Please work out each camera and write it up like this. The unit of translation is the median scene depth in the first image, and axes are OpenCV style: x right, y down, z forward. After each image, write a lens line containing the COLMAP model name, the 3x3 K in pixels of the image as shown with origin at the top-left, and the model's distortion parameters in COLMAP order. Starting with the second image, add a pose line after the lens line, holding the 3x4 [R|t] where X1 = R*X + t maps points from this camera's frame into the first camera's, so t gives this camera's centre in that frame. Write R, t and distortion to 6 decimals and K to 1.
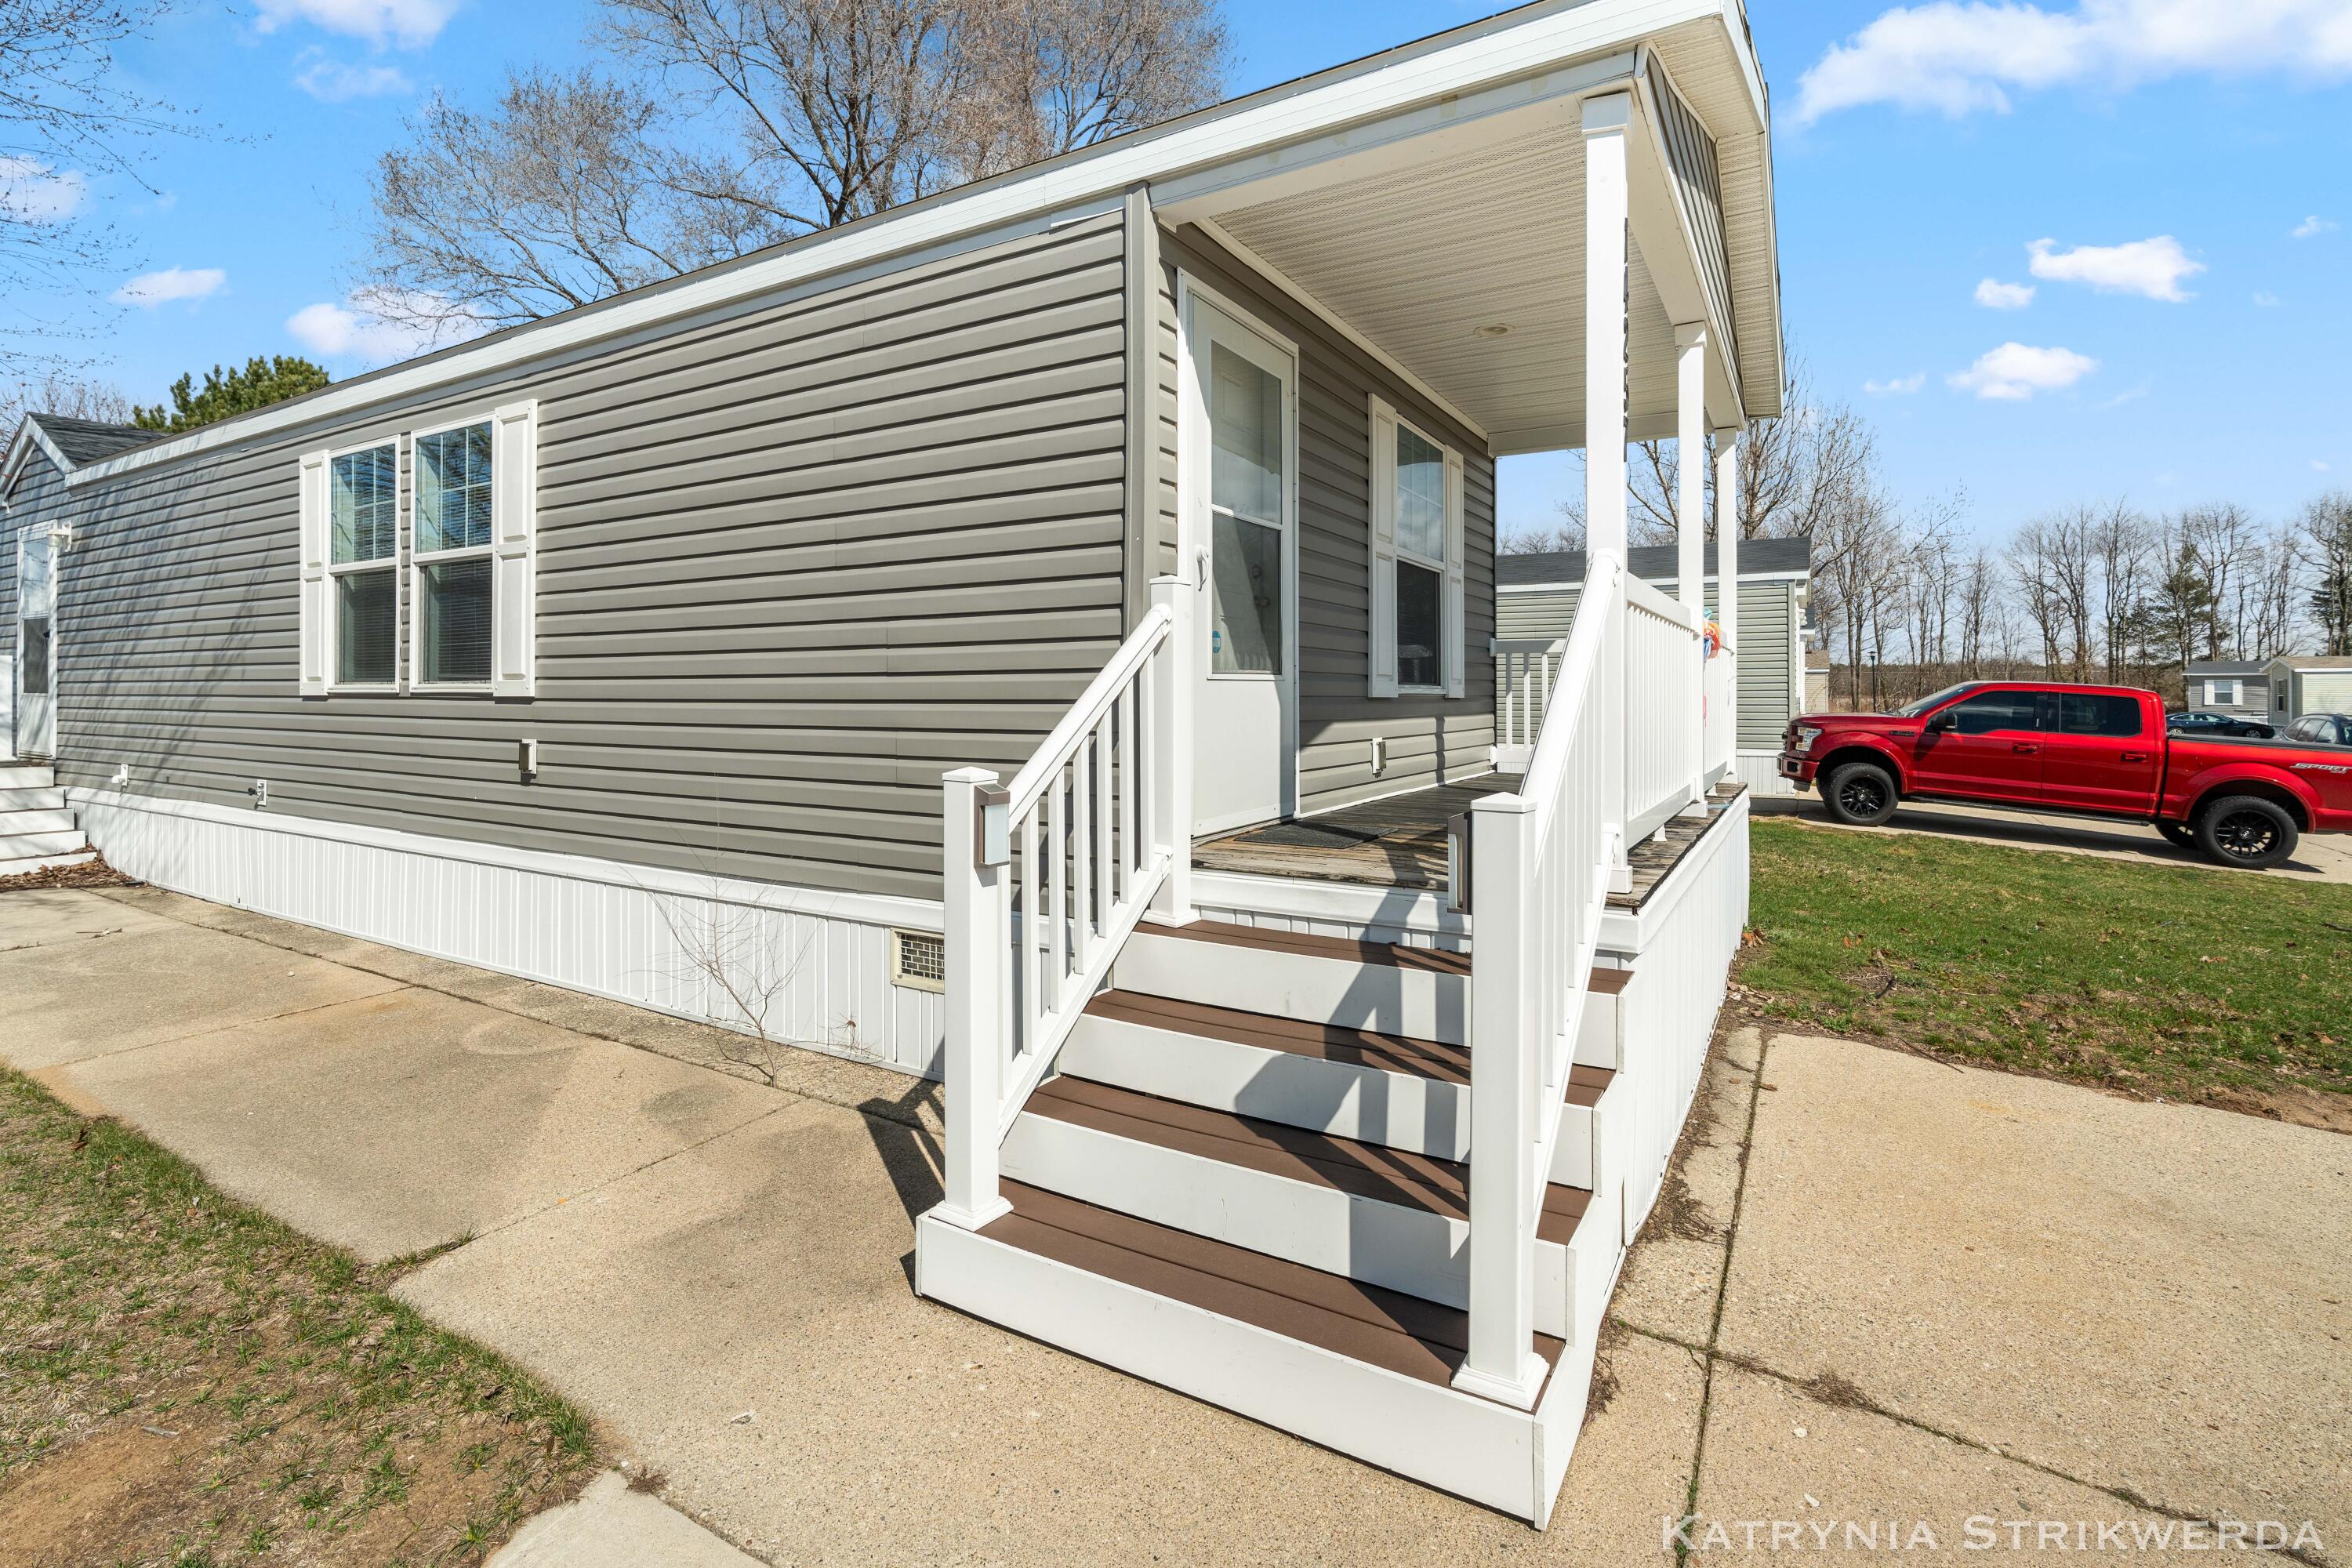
lens RADIAL K [[1096.3, 0, 1184.4], [0, 1096.3, 684.6], [0, 0, 1]] dist [0.003029, 0.000468]
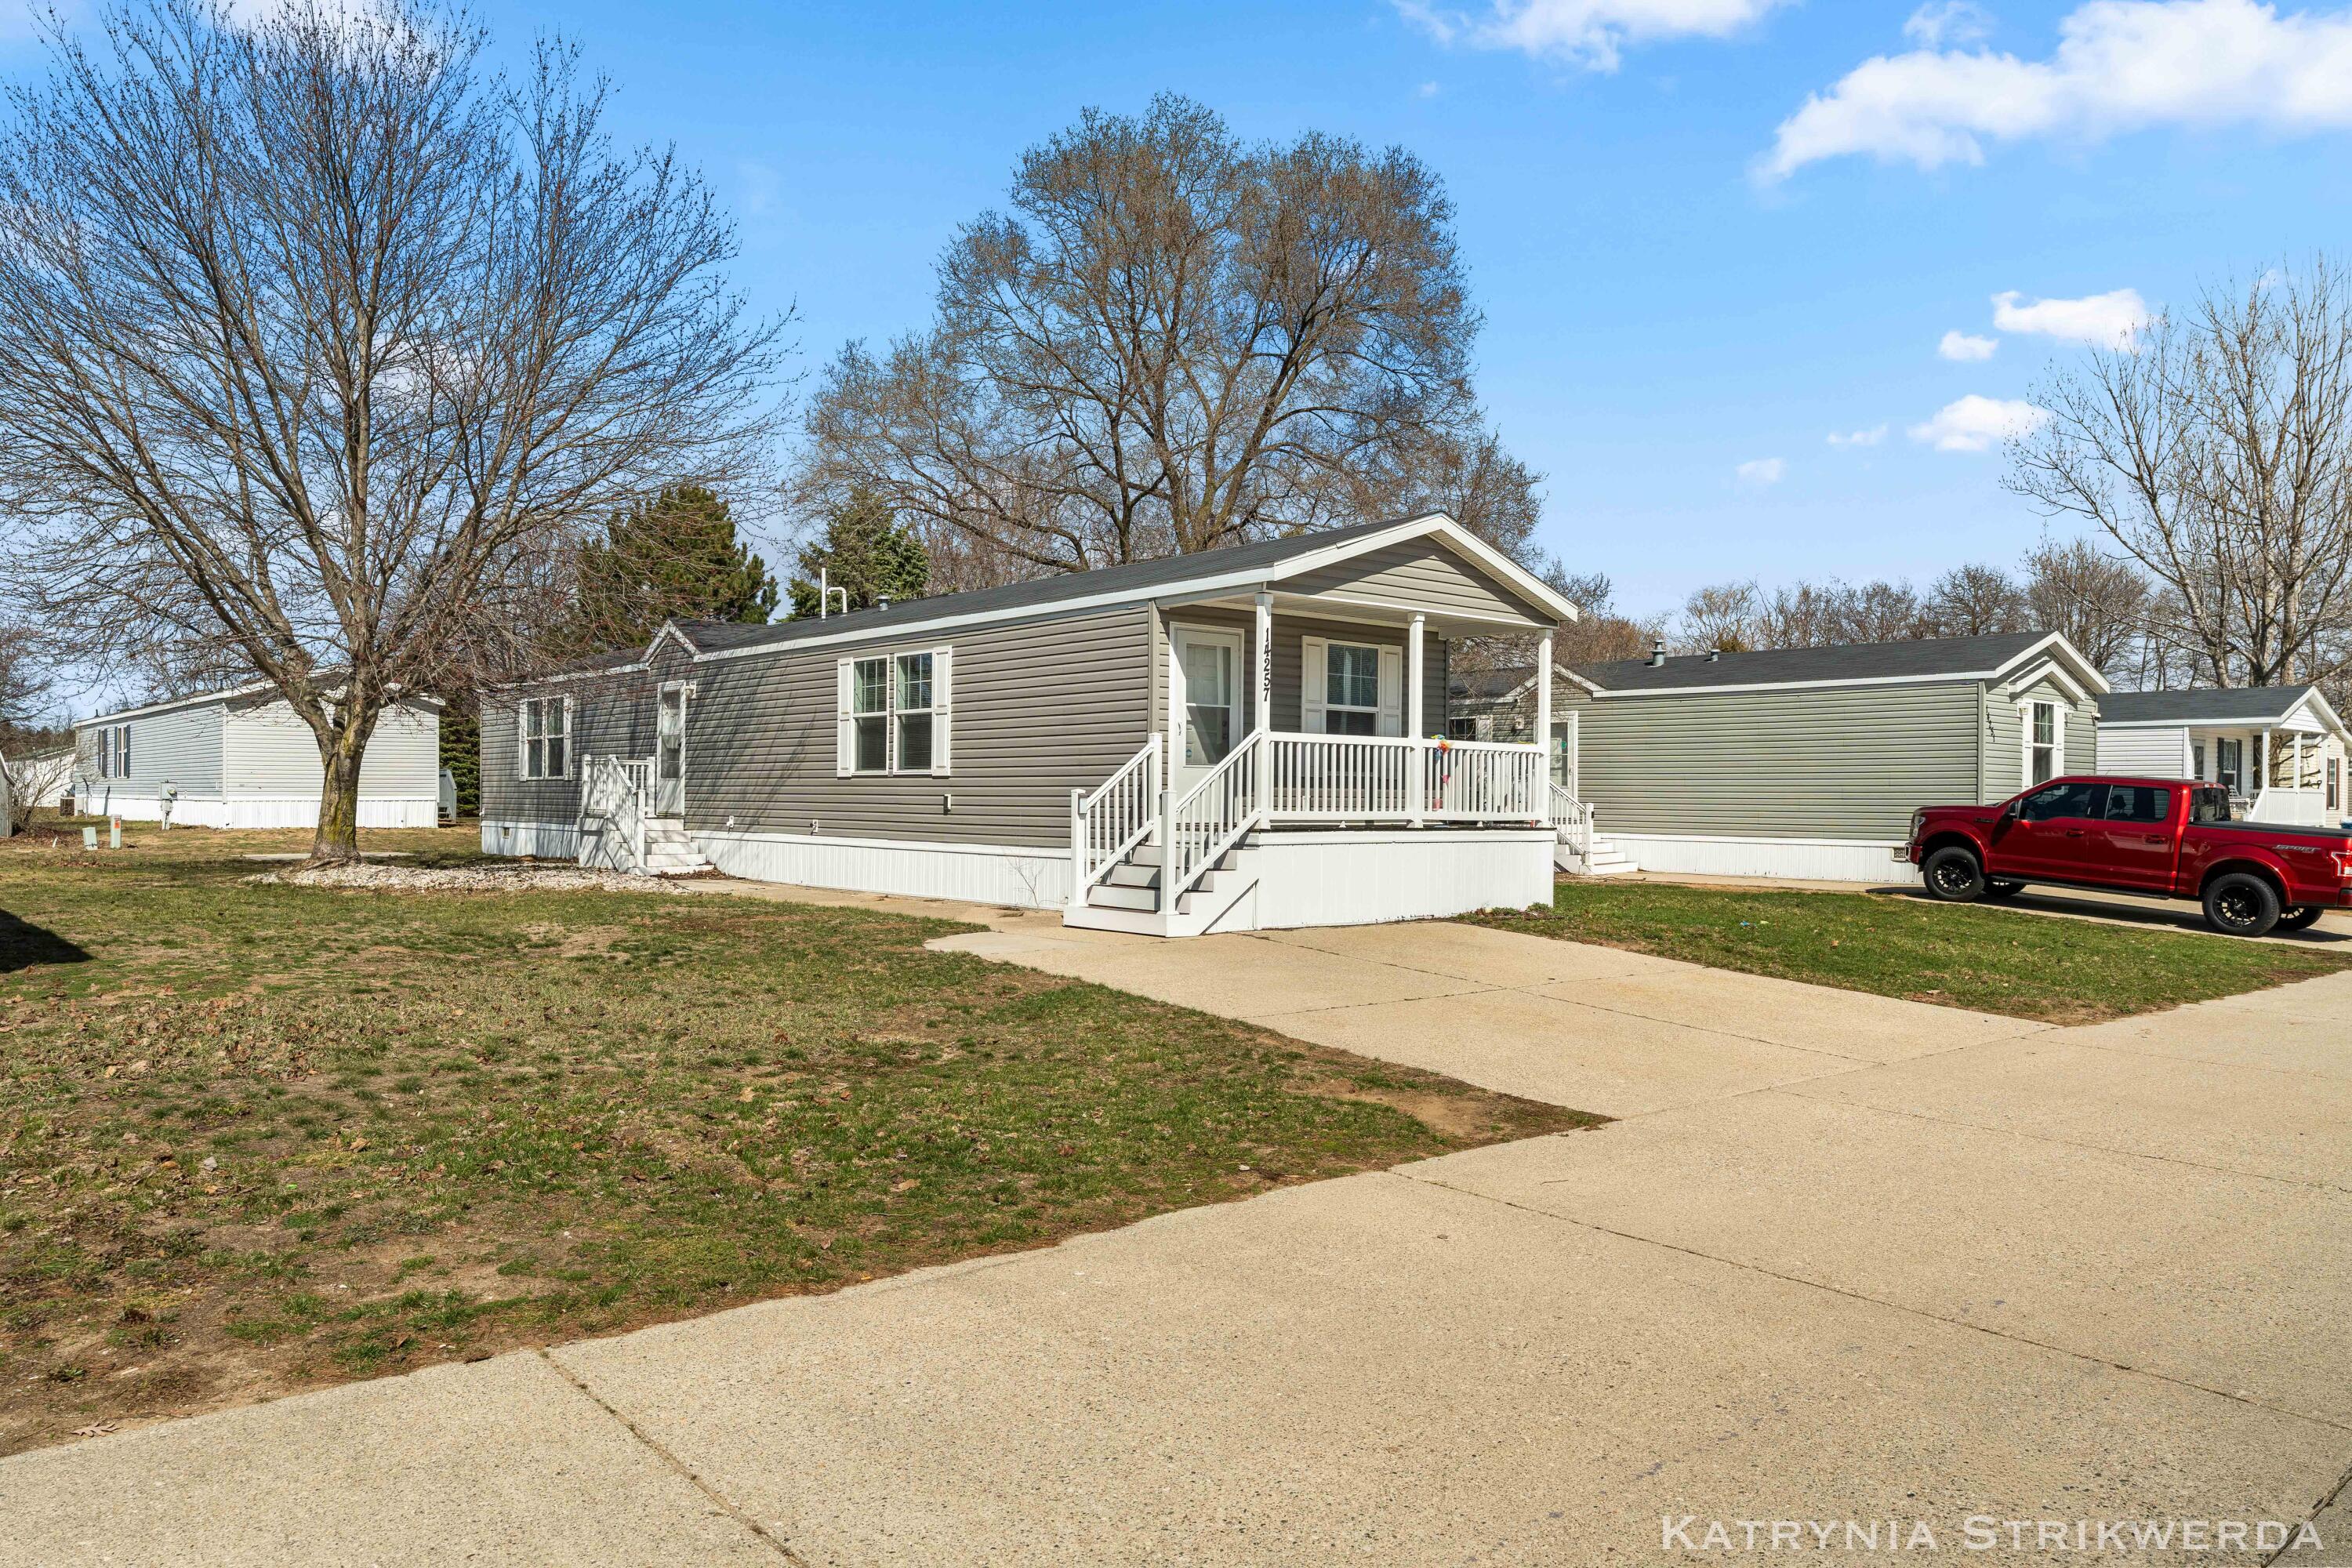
lens RADIAL K [[1587.2, 0, 1174.6], [0, 1587.2, 795.8], [0, 0, 1]] dist [-0.005332, -0.000743]
pose [[0.948192, 0.005911, -0.317643, 0.820467], [-0.004753, 0.999979, 0.004421, 0.033378], [0.317663, -0.002682, 0.948200, -1.804755]]
